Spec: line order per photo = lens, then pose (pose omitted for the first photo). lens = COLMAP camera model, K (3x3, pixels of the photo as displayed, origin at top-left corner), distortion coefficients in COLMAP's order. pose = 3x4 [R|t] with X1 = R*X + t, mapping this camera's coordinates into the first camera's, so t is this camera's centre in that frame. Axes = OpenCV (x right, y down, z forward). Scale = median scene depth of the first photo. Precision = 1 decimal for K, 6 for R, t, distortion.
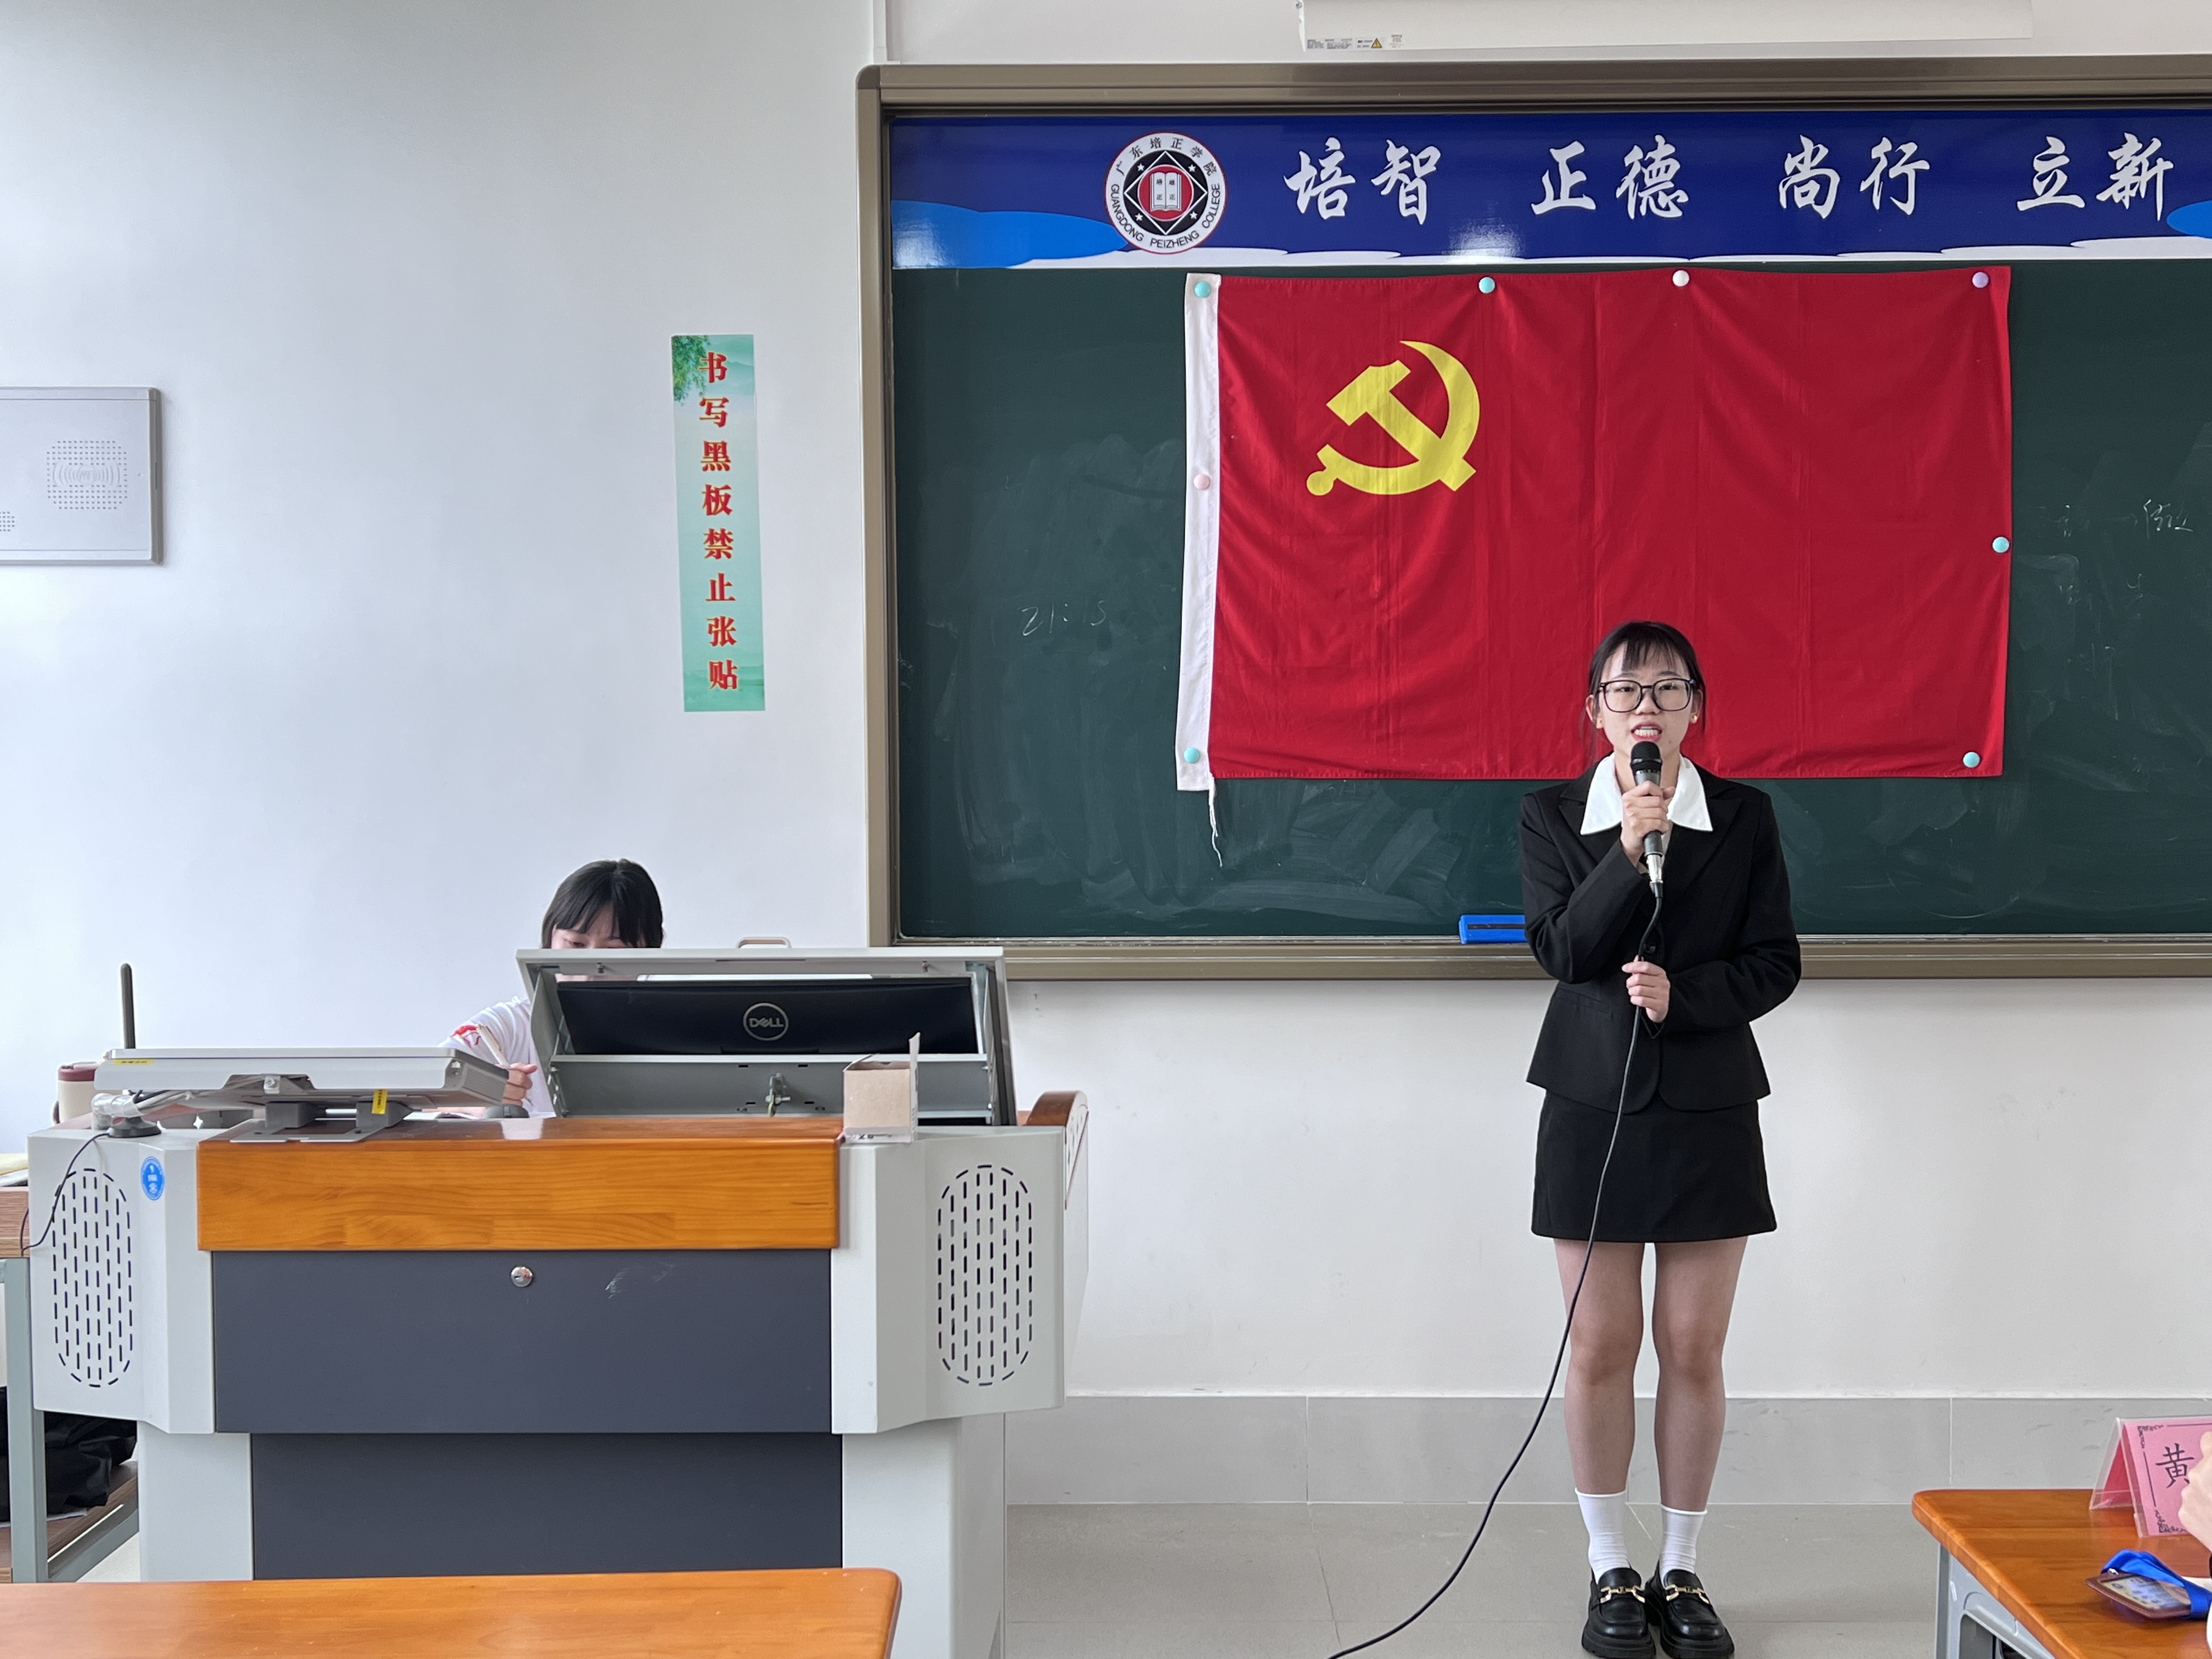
lens RADIAL K [[2358.7, 0, 1133.5], [0, 2358.7, 858.1], [0, 0, 1]] dist [0.163588, -0.347110]
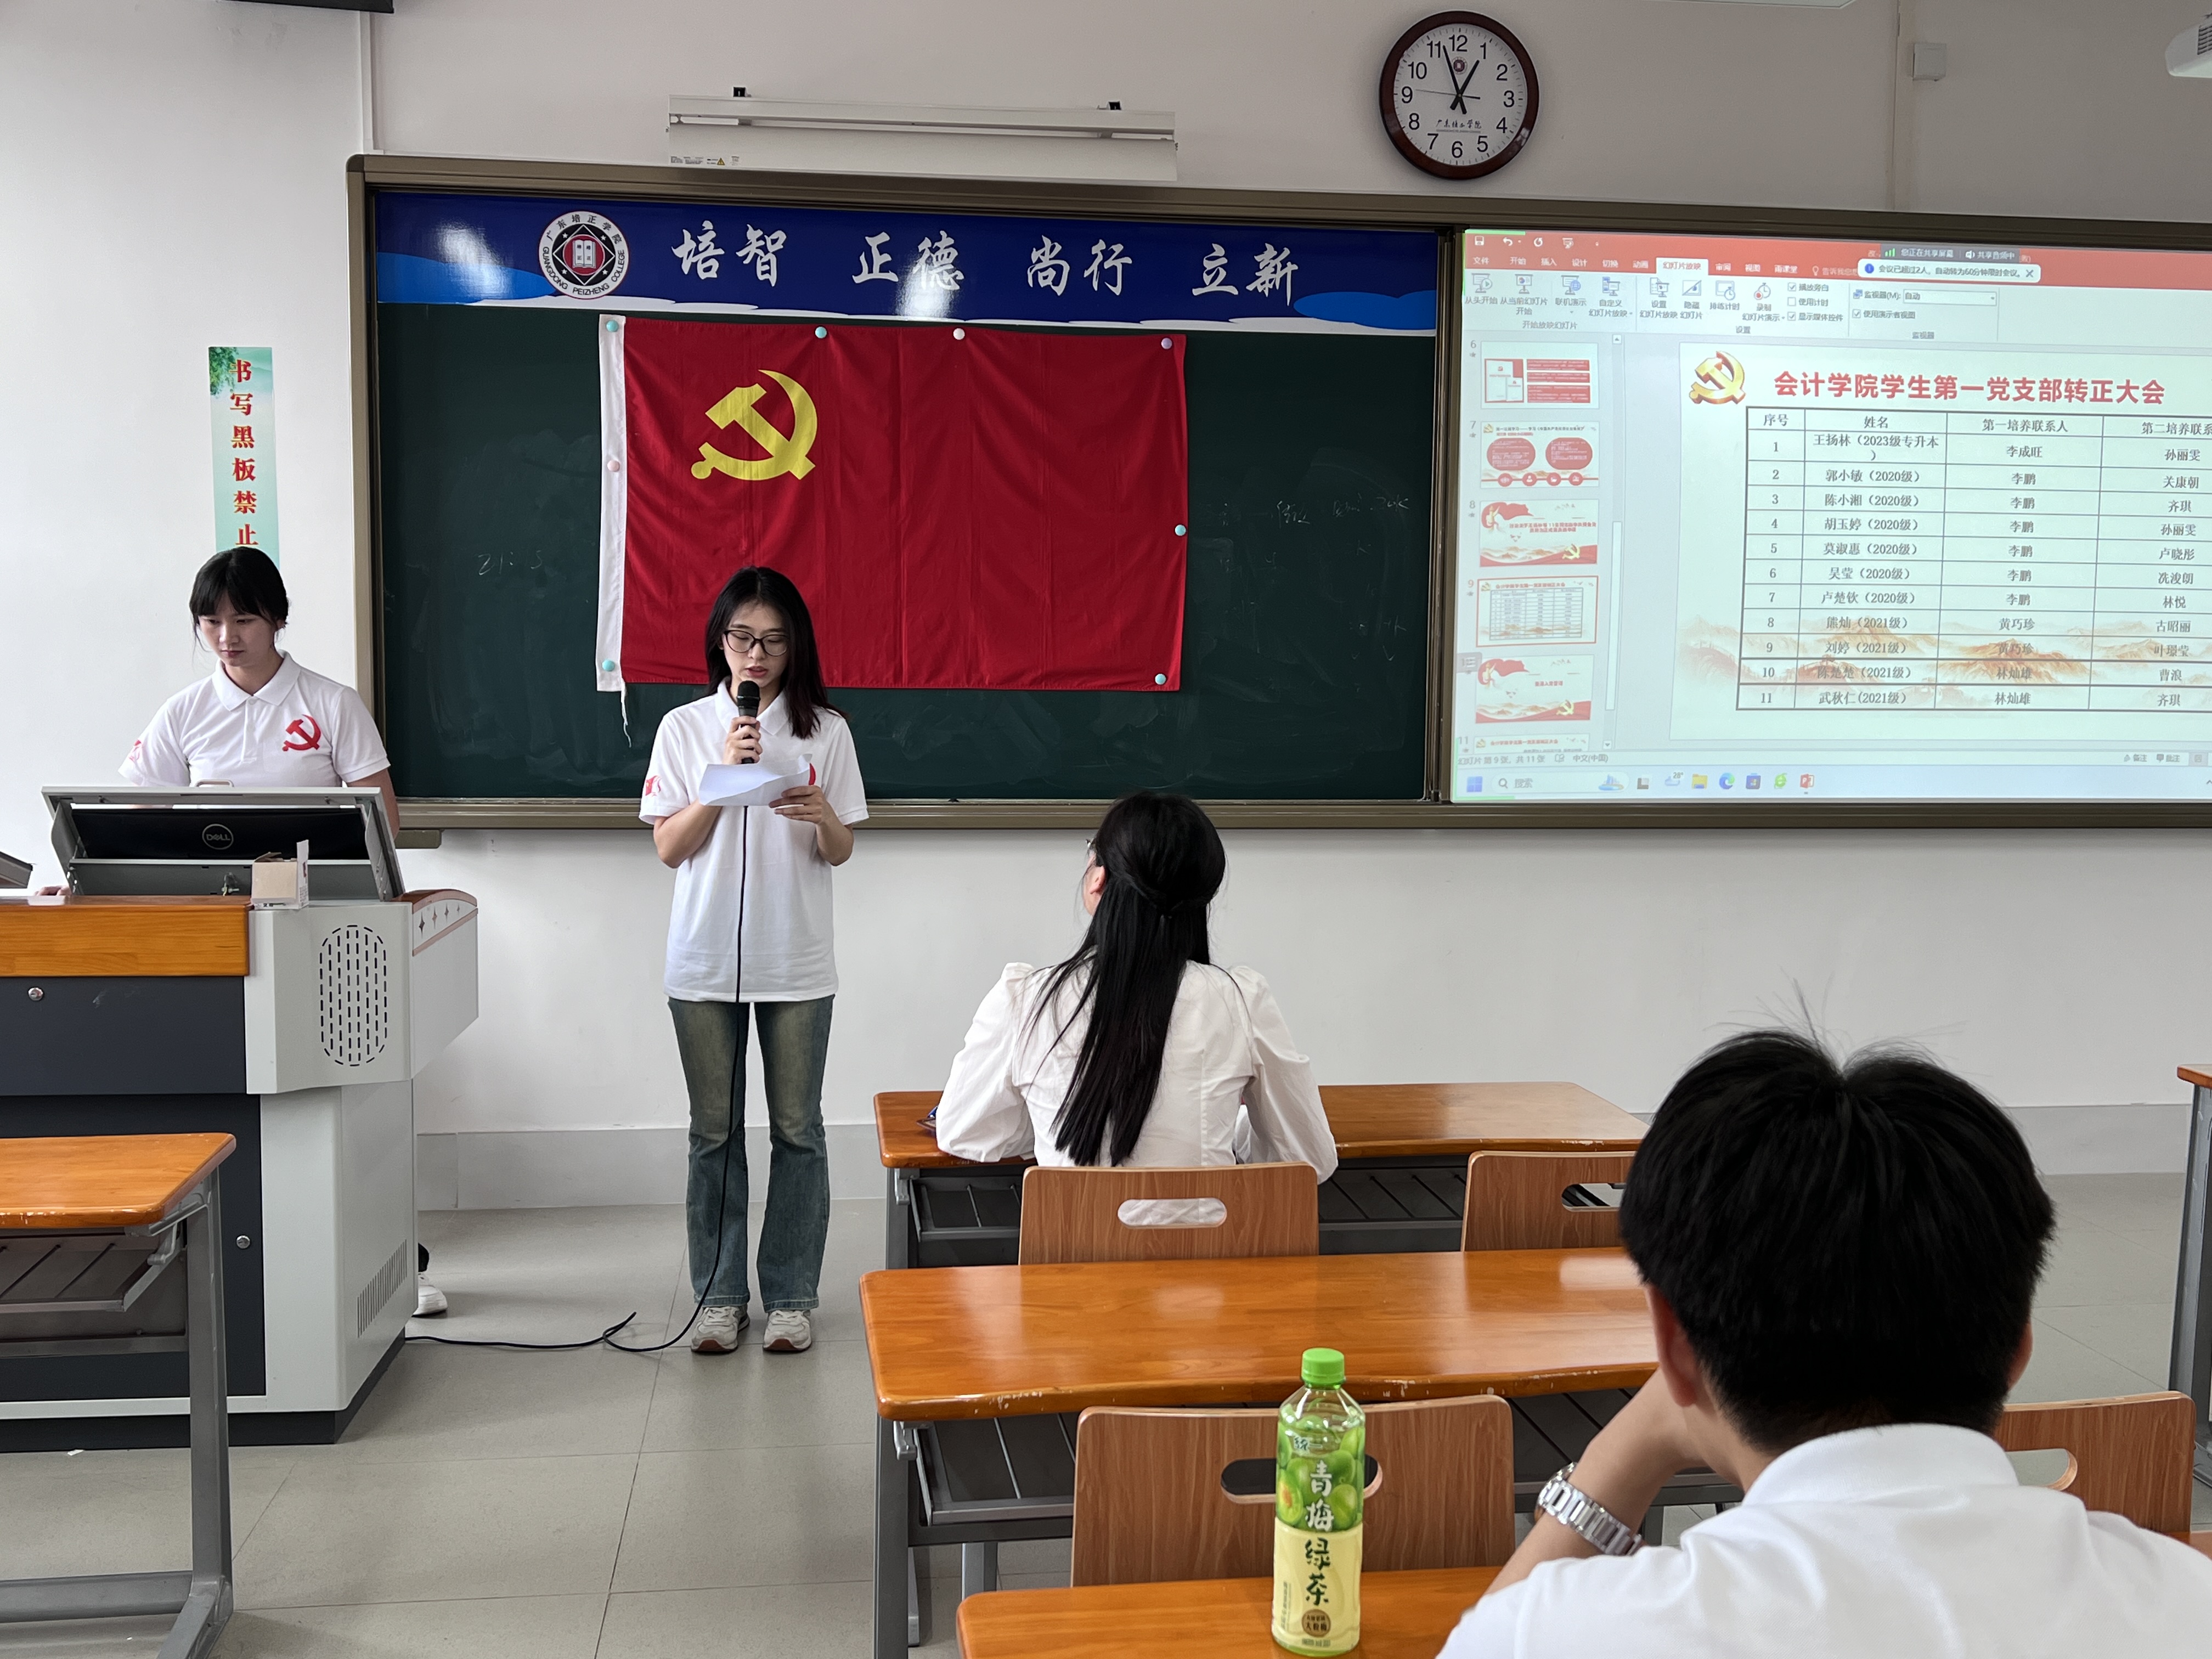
lens RADIAL K [[2388.0, 0, 1129.1], [0, 2388.0, 860.1], [0, 0, 1]] dist [0.173417, -0.515027]
pose [[0.990815, 0.002808, 0.135197, 0.136960], [-0.007526, 0.999380, 0.034399, 0.018917], [-0.135017, -0.035101, 0.990221, -0.433174]]
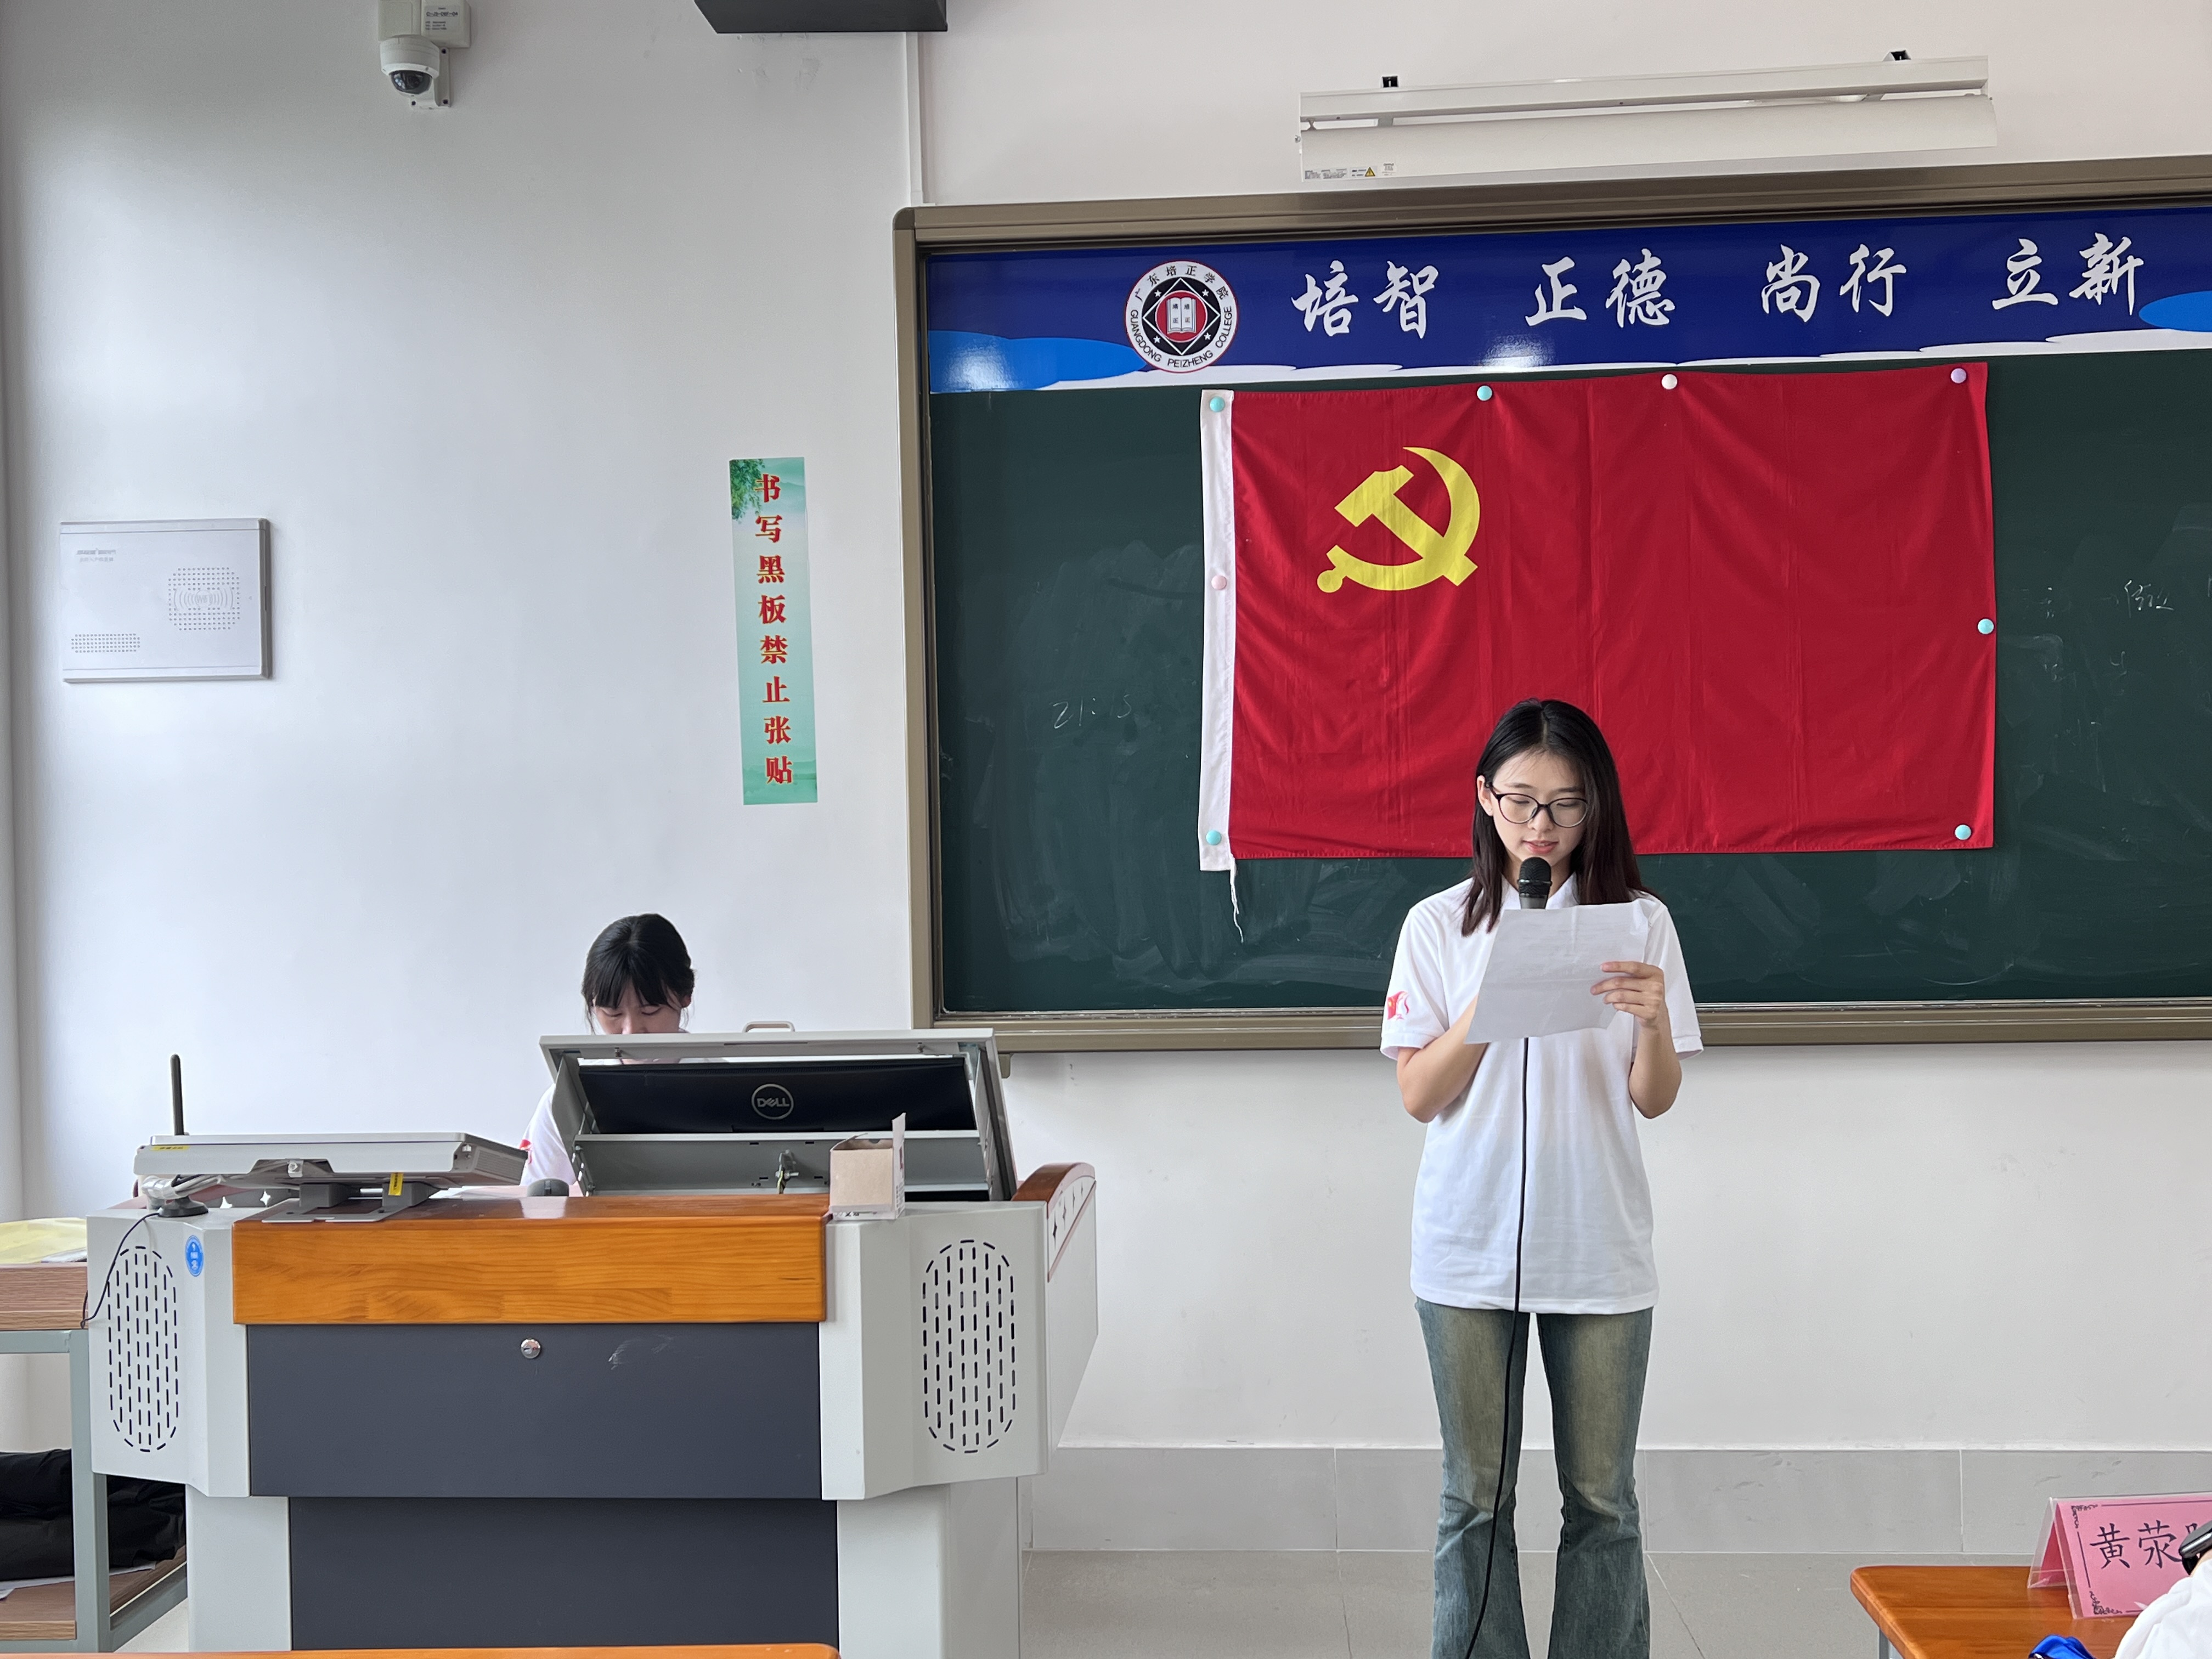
lens RADIAL K [[2160.2, 0, 1117.3], [0, 2160.2, 852.7], [0, 0, 1]] dist [0.148743, -0.308752]
pose [[0.998138, -0.014677, -0.059209, 0.039283], [0.012775, 0.999394, -0.032368, -0.005870], [0.059649, 0.031551, 0.997721, 0.026069]]
